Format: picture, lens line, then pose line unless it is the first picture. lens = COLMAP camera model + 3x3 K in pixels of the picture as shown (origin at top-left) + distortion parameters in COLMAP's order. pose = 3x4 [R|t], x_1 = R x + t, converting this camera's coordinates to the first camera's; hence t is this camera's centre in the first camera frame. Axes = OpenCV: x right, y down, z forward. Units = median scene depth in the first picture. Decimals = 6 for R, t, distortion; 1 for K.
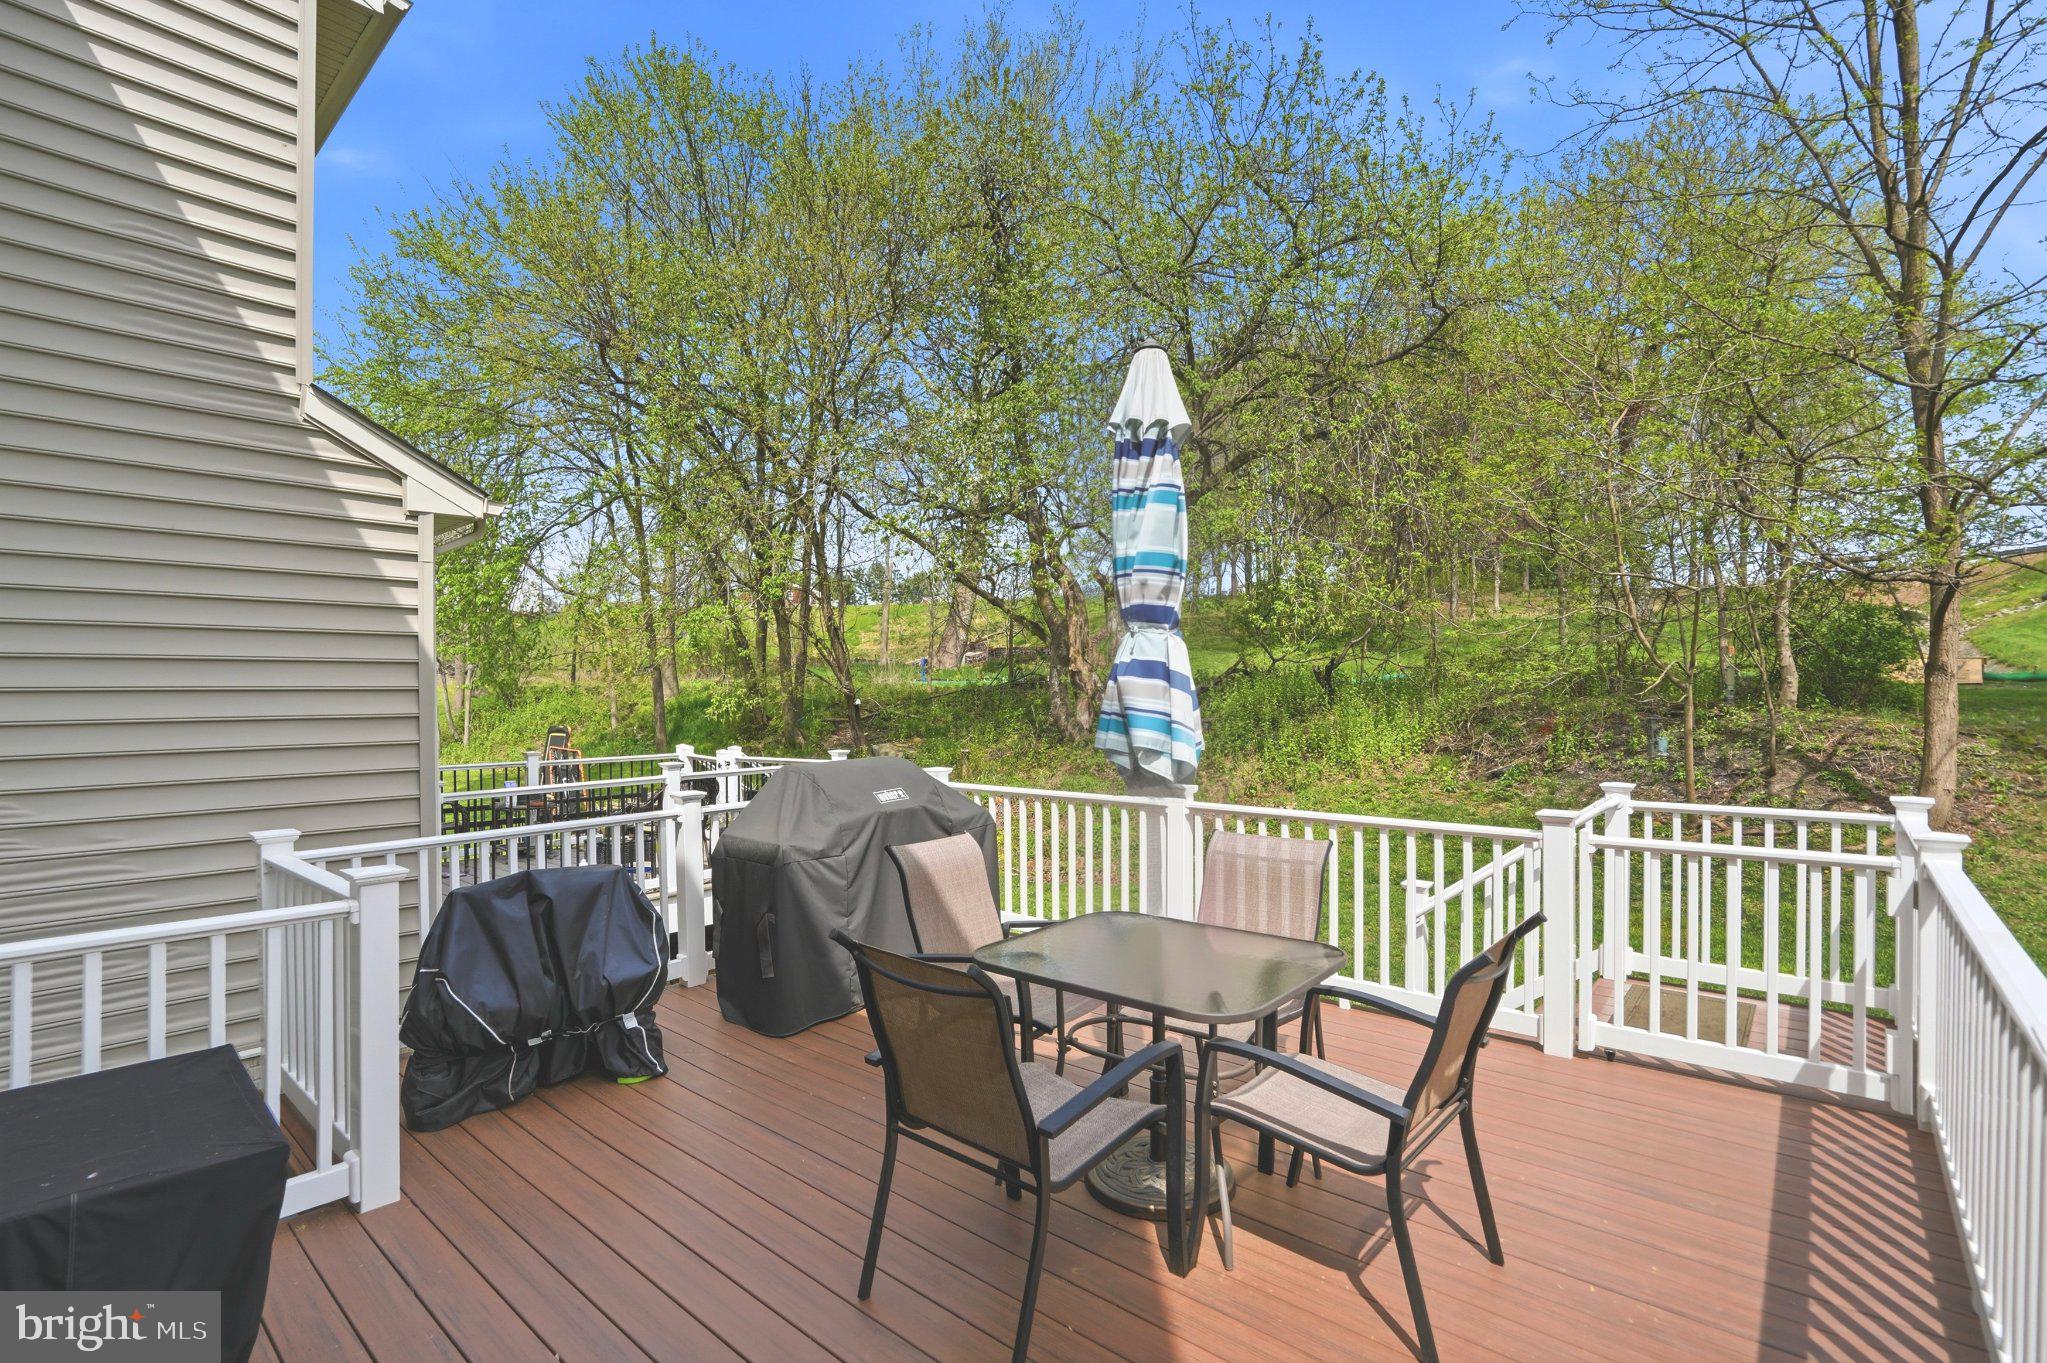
lens RADIAL K [[955.7, 0, 1023.5], [0, 955.7, 681.5], [0, 0, 1]] dist [-0.021813, -0.000065]
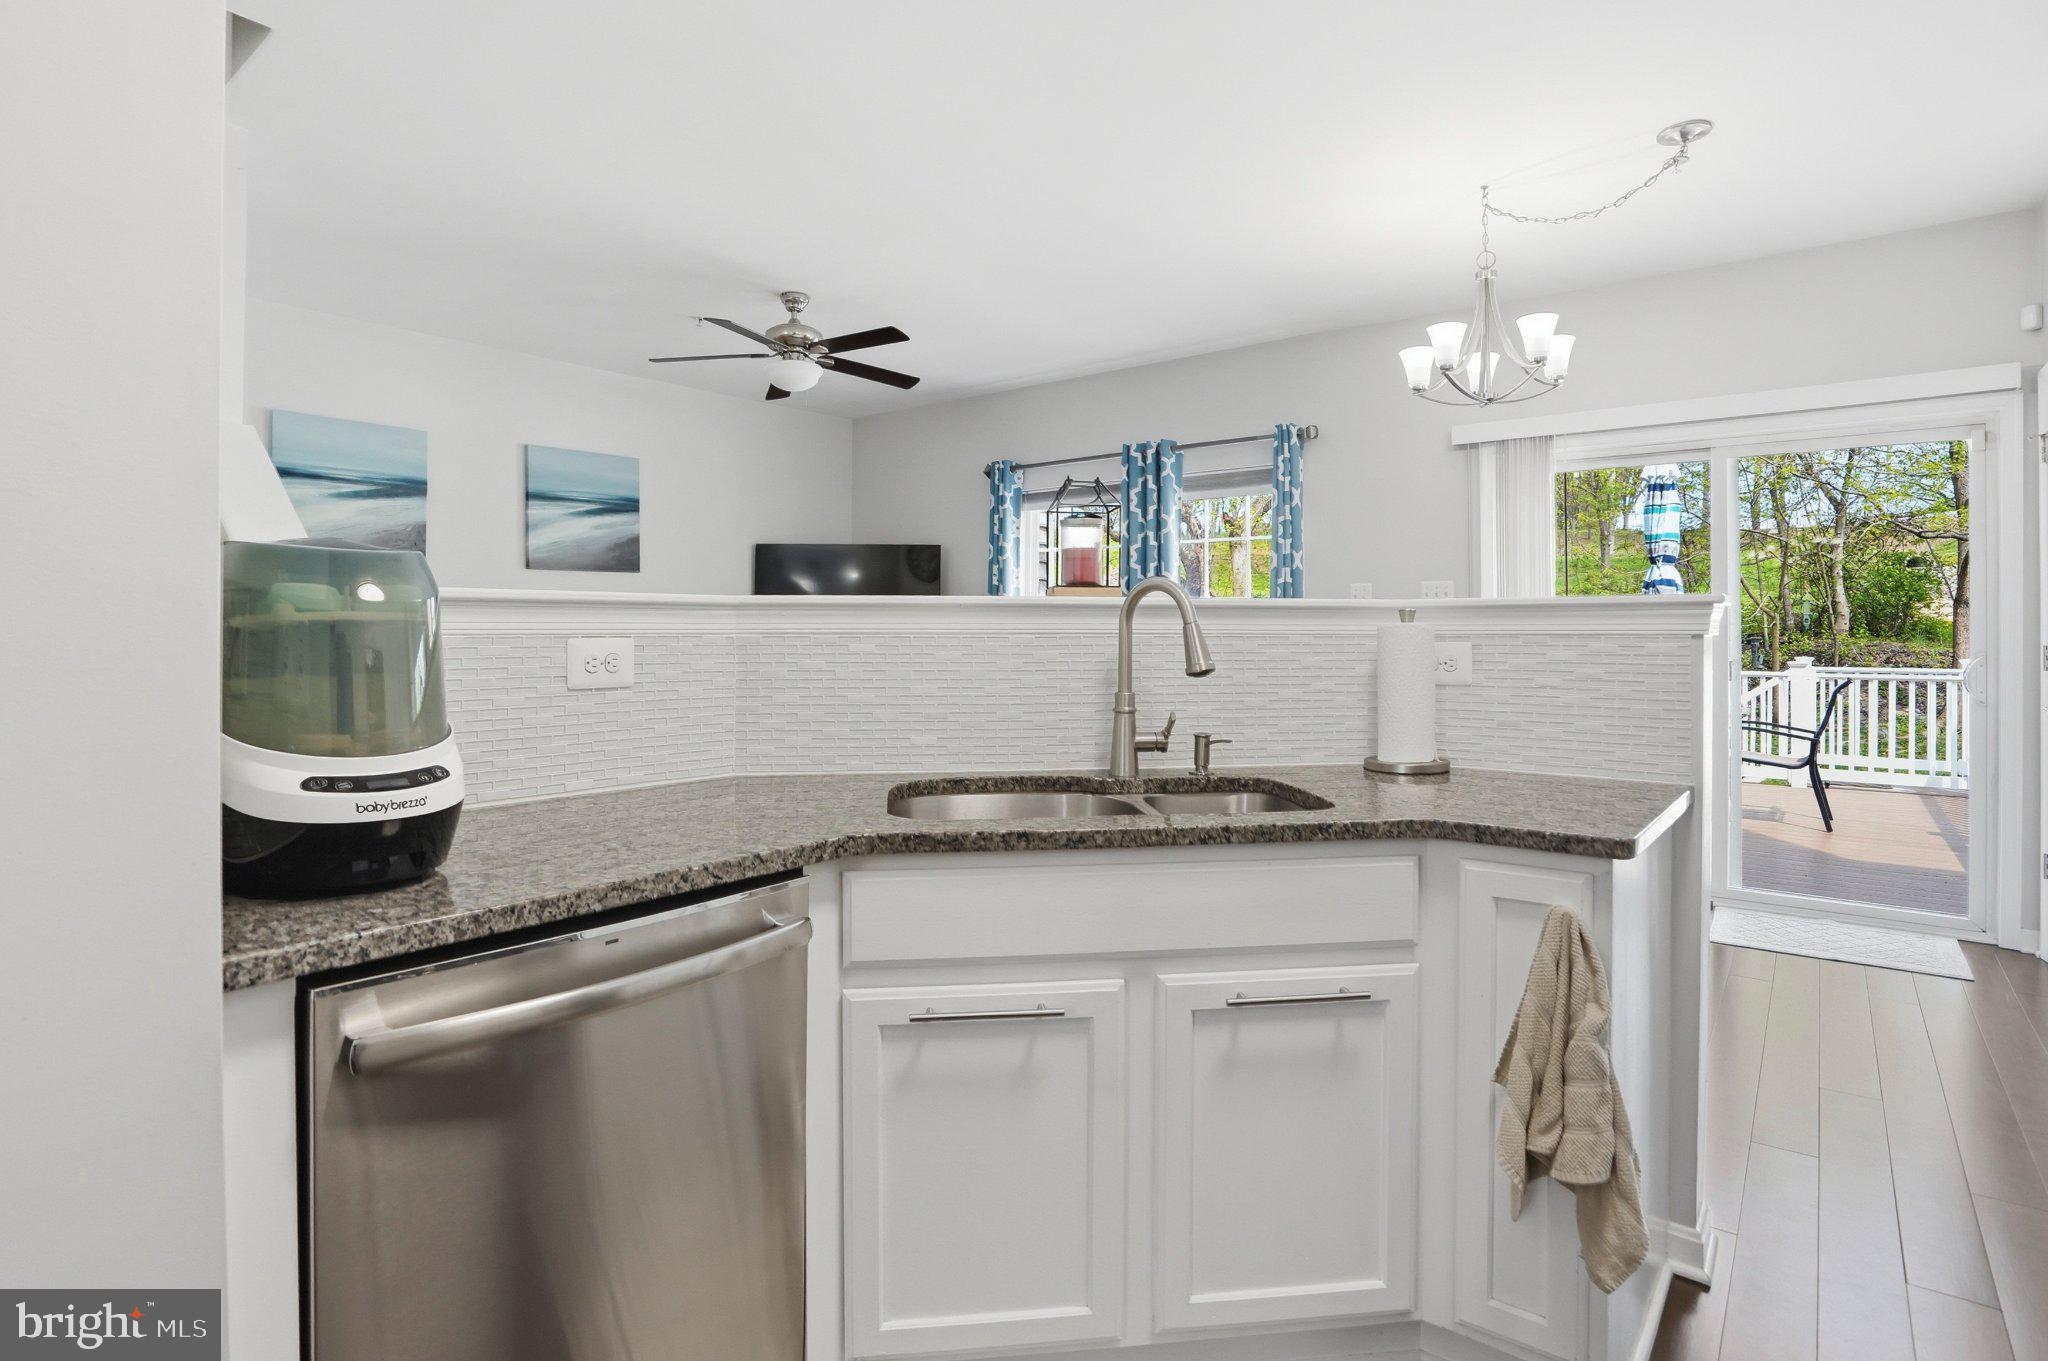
lens RADIAL K [[1036.2, 0, 1034.7], [0, 1036.2, 620.1], [0, 0, 1]] dist [-0.048734, 0.025683]
pose [[0.998923, 0.005104, 0.046126, -0.769731], [-0.004823, 0.999969, -0.006197, 0.050646], [-0.046156, 0.005968, 0.998916, -0.709800]]
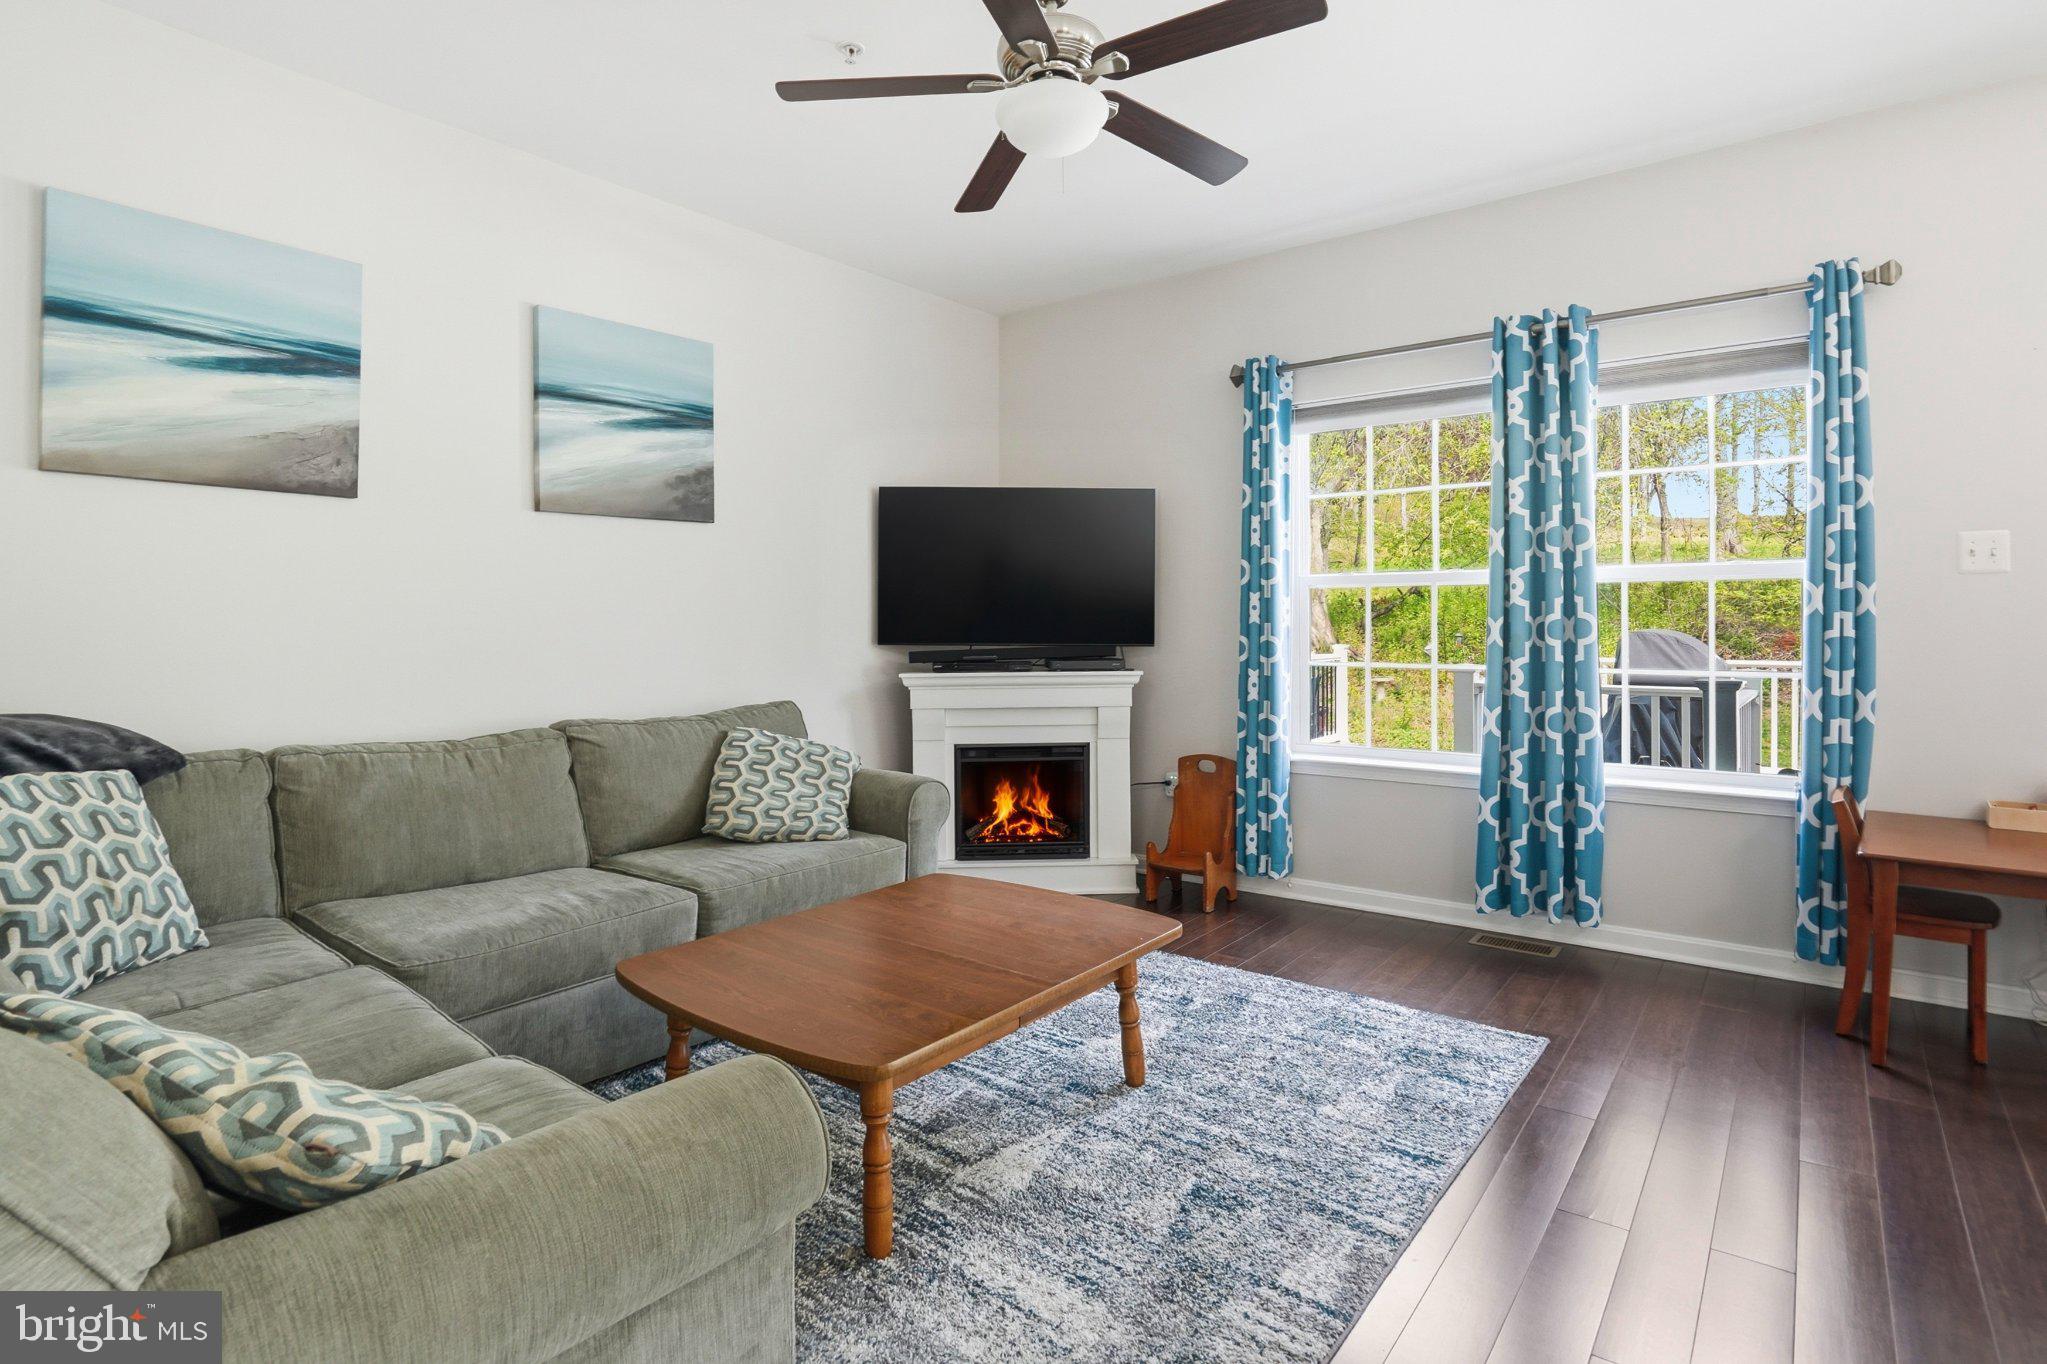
lens RADIAL K [[1017.8, 0, 1024.5], [0, 1017.8, 609.7], [0, 0, 1]] dist [-0.033949, 0.001073]
pose [[0.999056, 0.003905, 0.043267, -0.957798], [-0.003450, 0.999938, -0.010580, 0.058776], [-0.043306, 0.010420, 0.999008, -0.290967]]
